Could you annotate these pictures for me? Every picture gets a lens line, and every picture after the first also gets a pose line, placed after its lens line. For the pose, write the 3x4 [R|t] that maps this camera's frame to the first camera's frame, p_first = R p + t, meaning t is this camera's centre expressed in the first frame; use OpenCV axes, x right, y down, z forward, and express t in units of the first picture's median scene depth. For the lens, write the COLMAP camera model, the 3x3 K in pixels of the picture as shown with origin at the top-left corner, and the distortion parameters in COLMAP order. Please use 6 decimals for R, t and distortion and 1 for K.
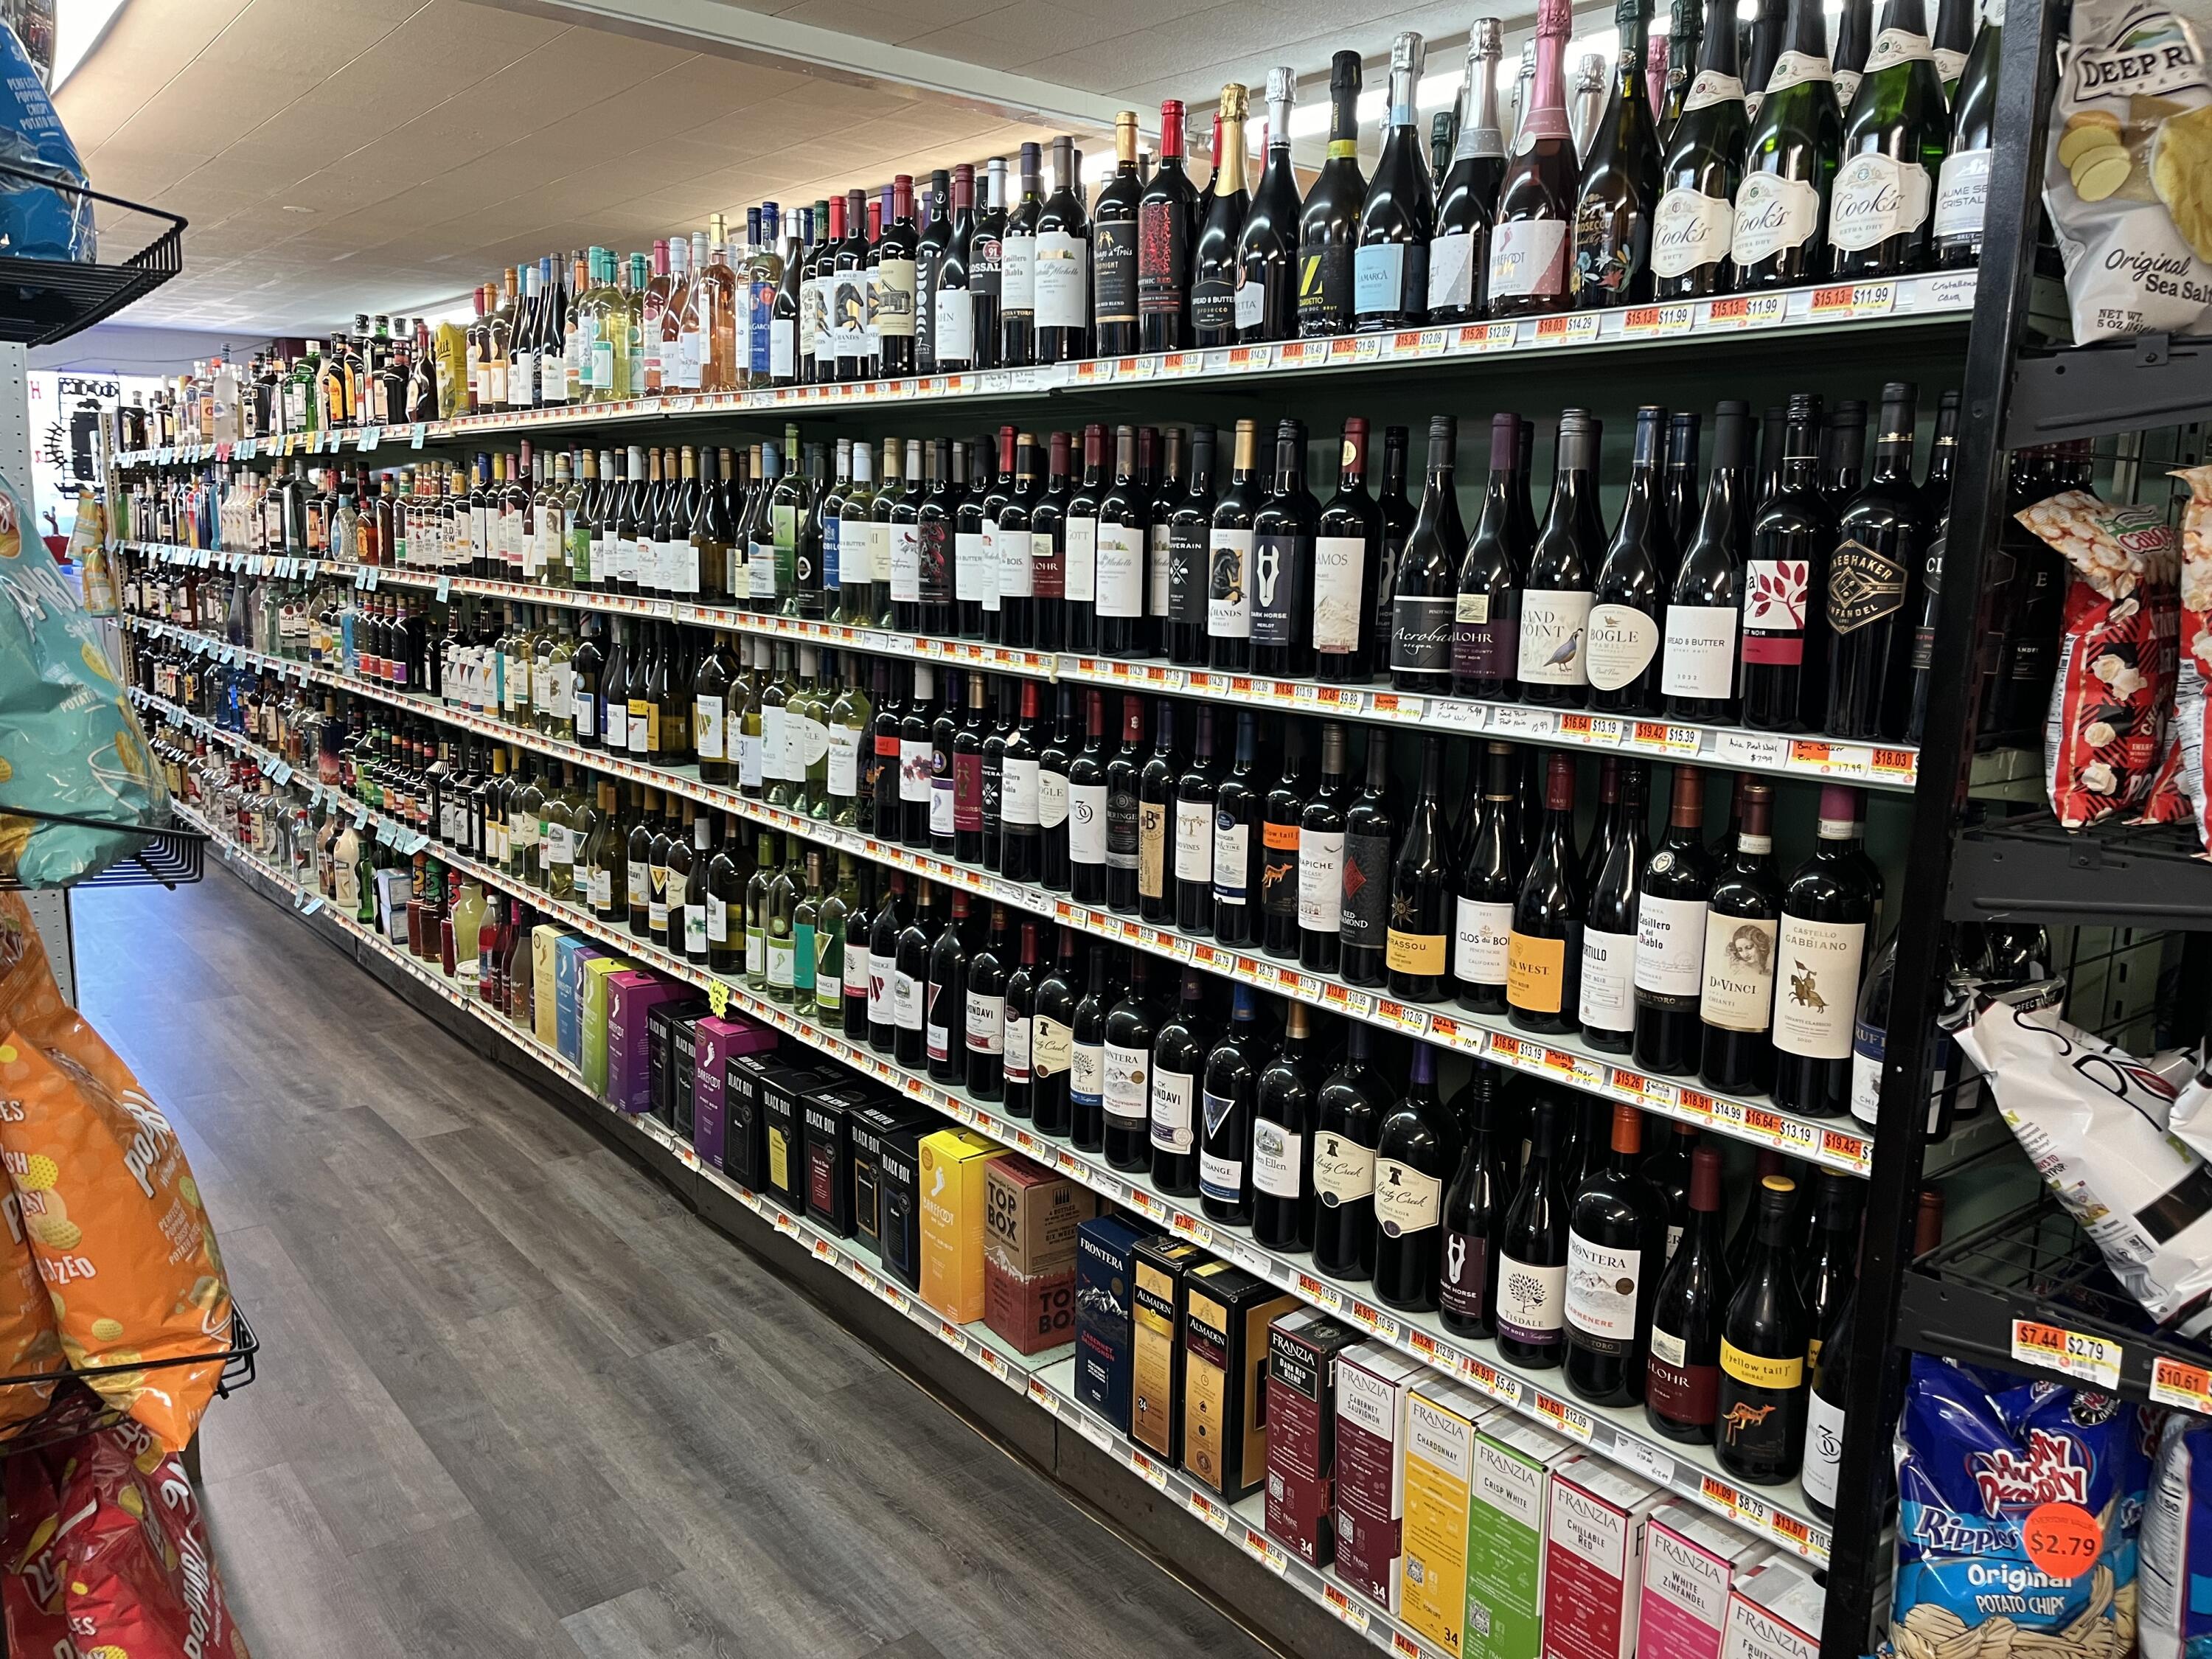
lens RADIAL K [[1687.8, 0, 1106.1], [0, 1687.8, 828.6], [0, 0, 1]] dist [0.066245, -0.102166]
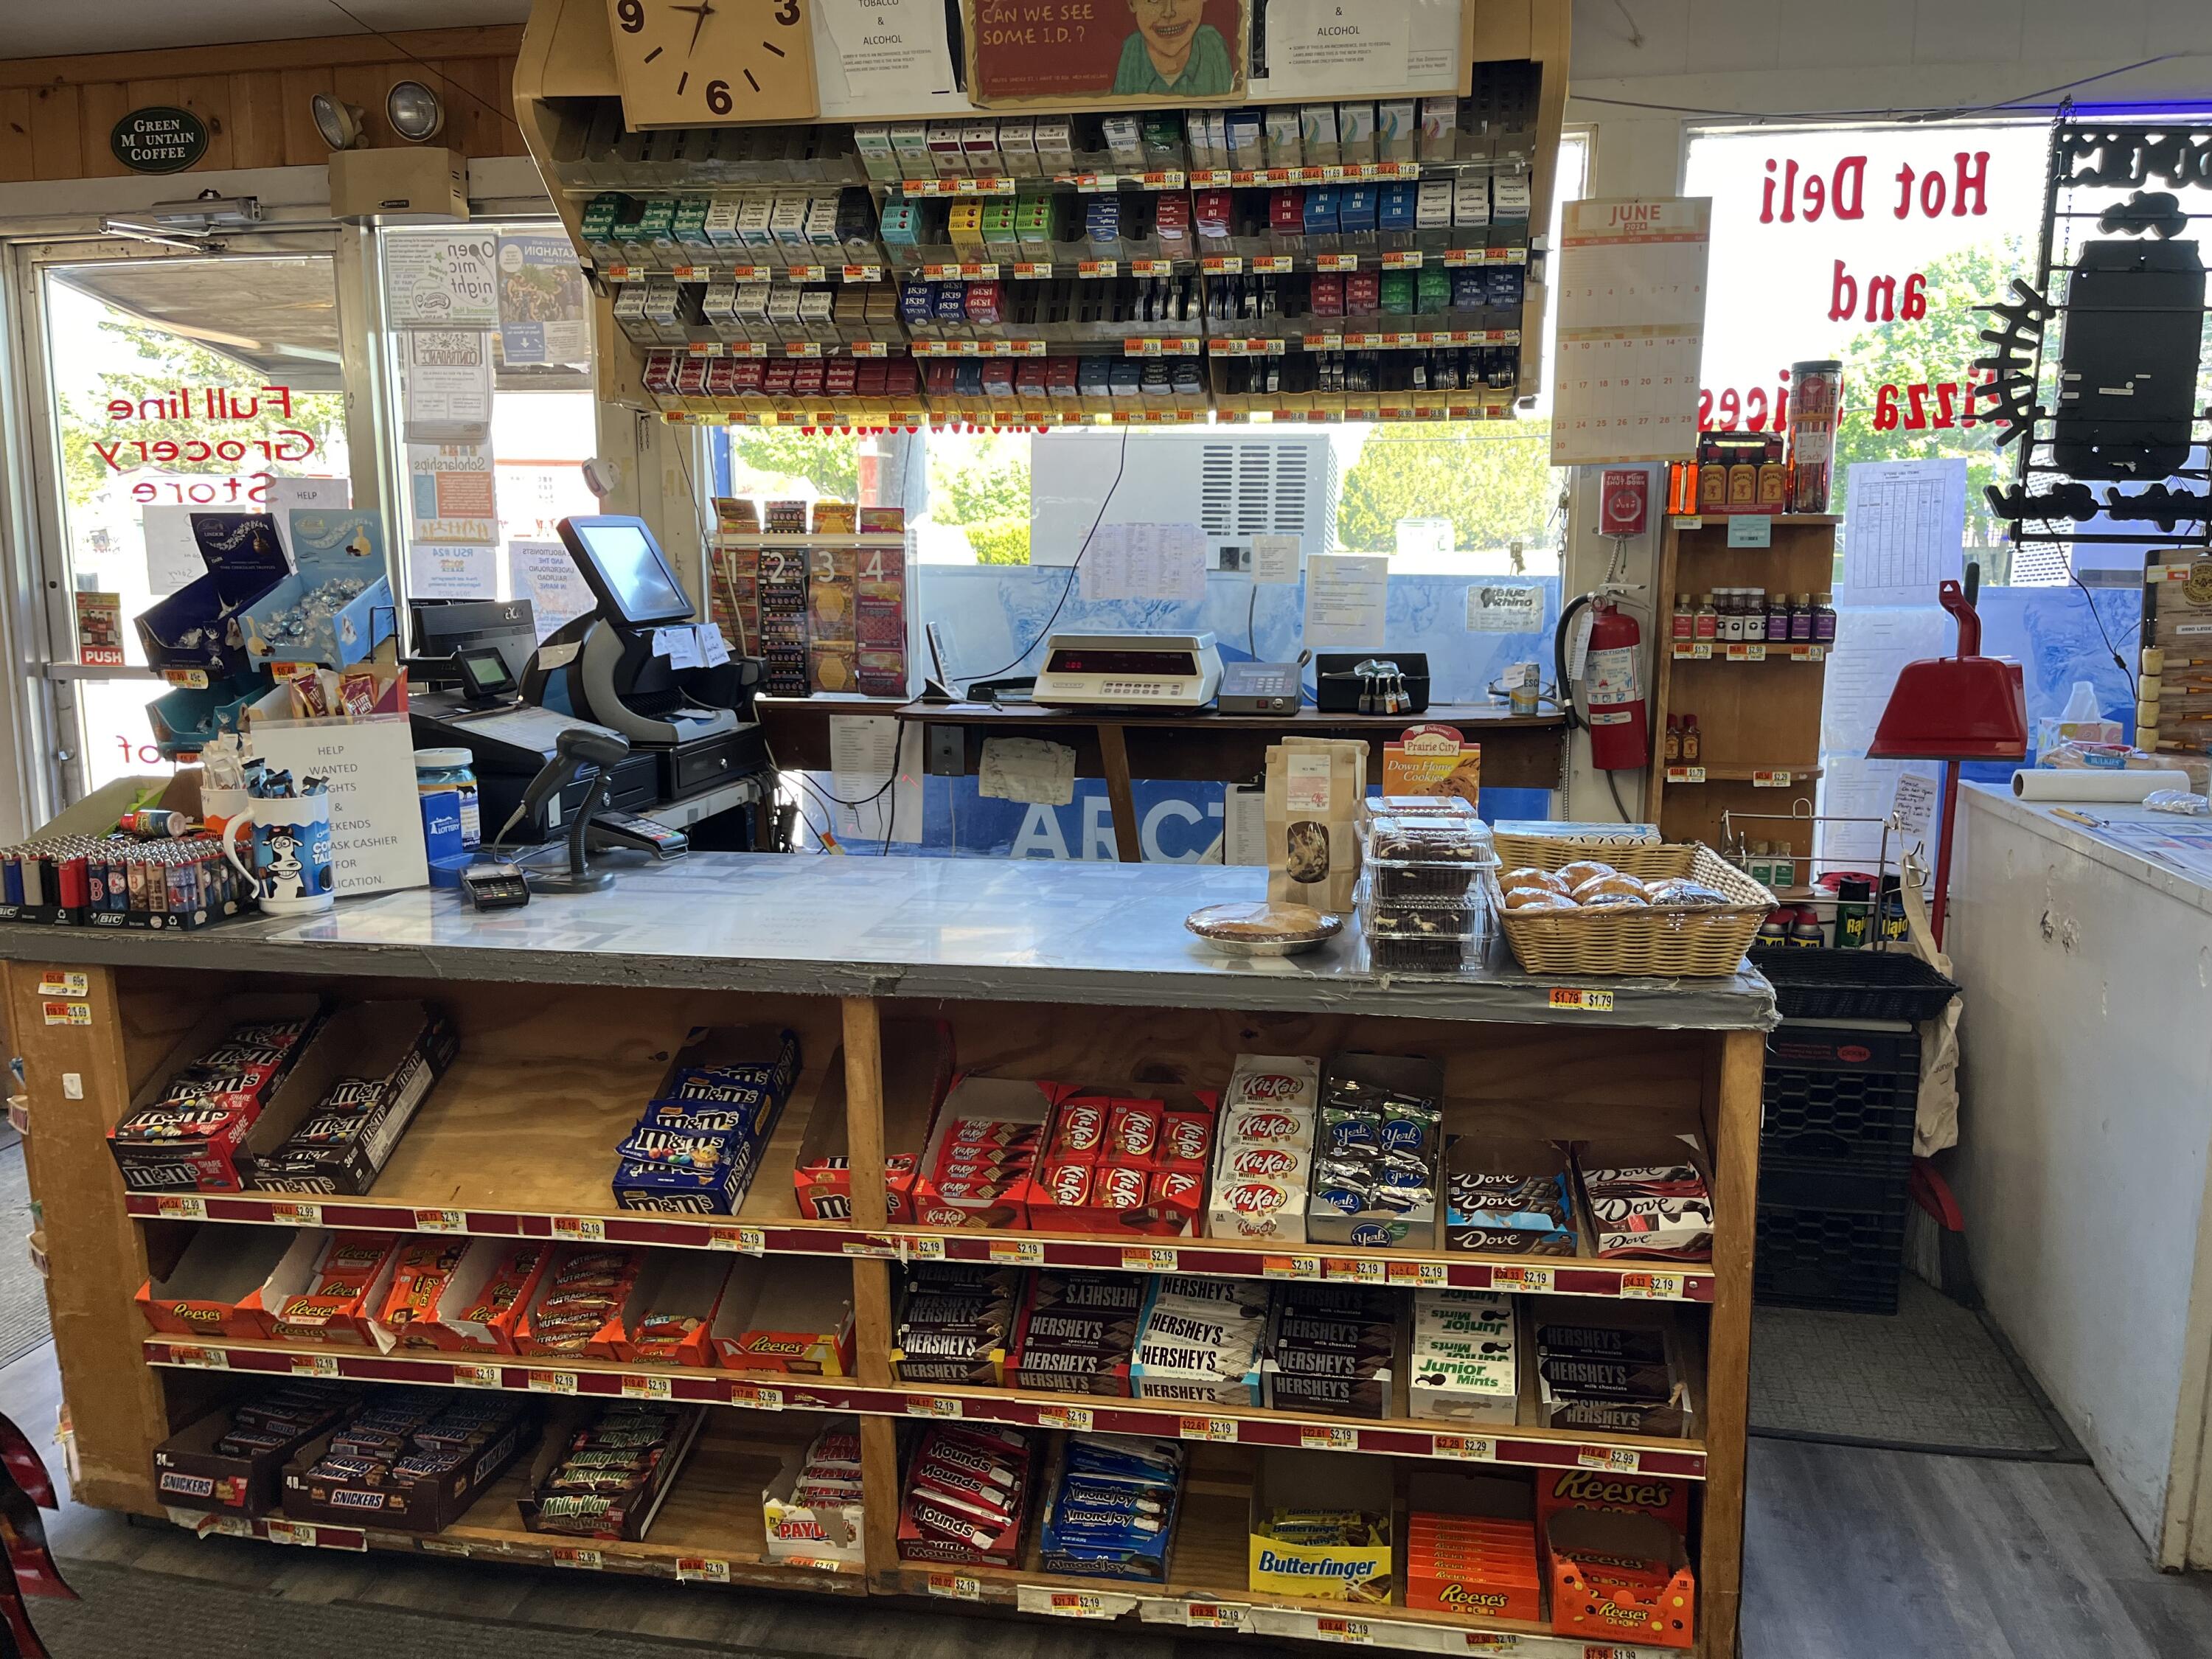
lens RADIAL K [[1687.8, 0, 1108.3], [0, 1687.8, 820.2], [0, 0, 1]] dist [0.066245, -0.102166]
pose [[0.665856, 0.104031, -0.738792, -0.489034], [-0.113612, 0.992821, 0.037406, -0.136675], [0.737379, 0.059029, 0.672895, 0.679578]]
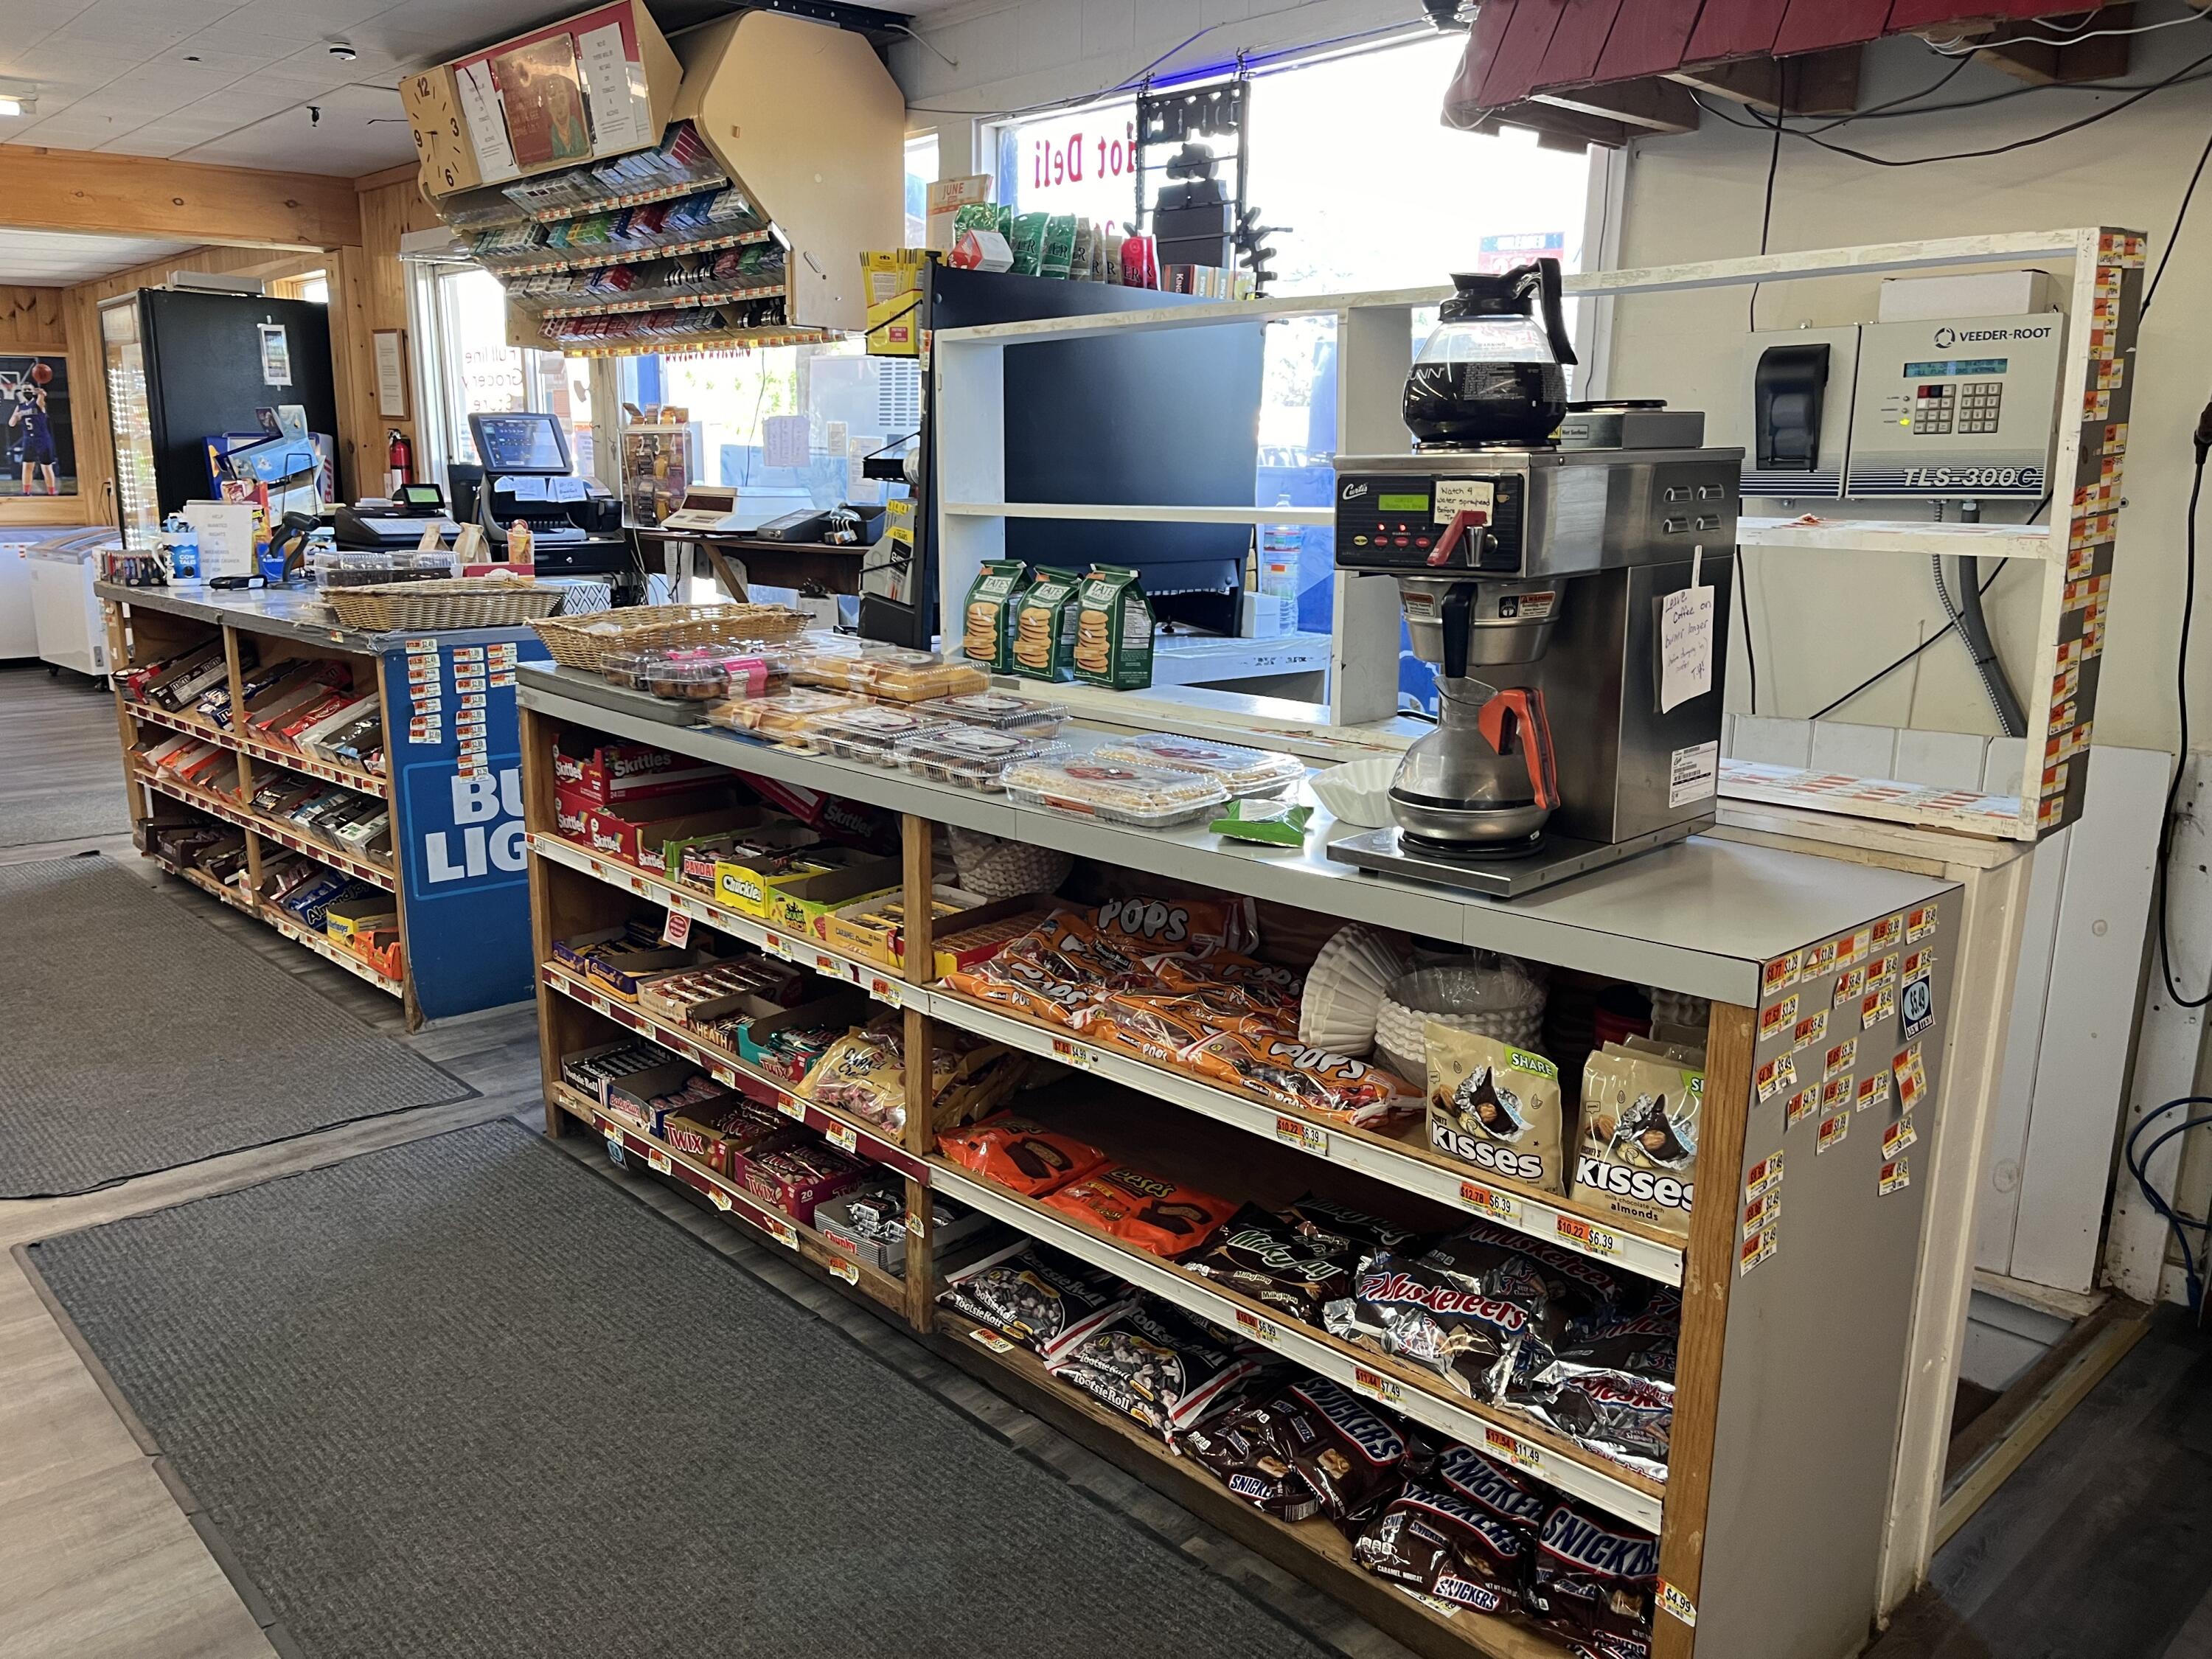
lens RADIAL K [[1687.8, 0, 1090.2], [0, 1687.8, 837.7], [0, 0, 1]] dist [0.066245, -0.102166]
pose [[0.082616, 0.197475, -0.976821, -0.207515], [-0.179589, 0.967075, 0.180316, -0.169987], [0.980266, 0.160530, 0.115360, 0.960889]]
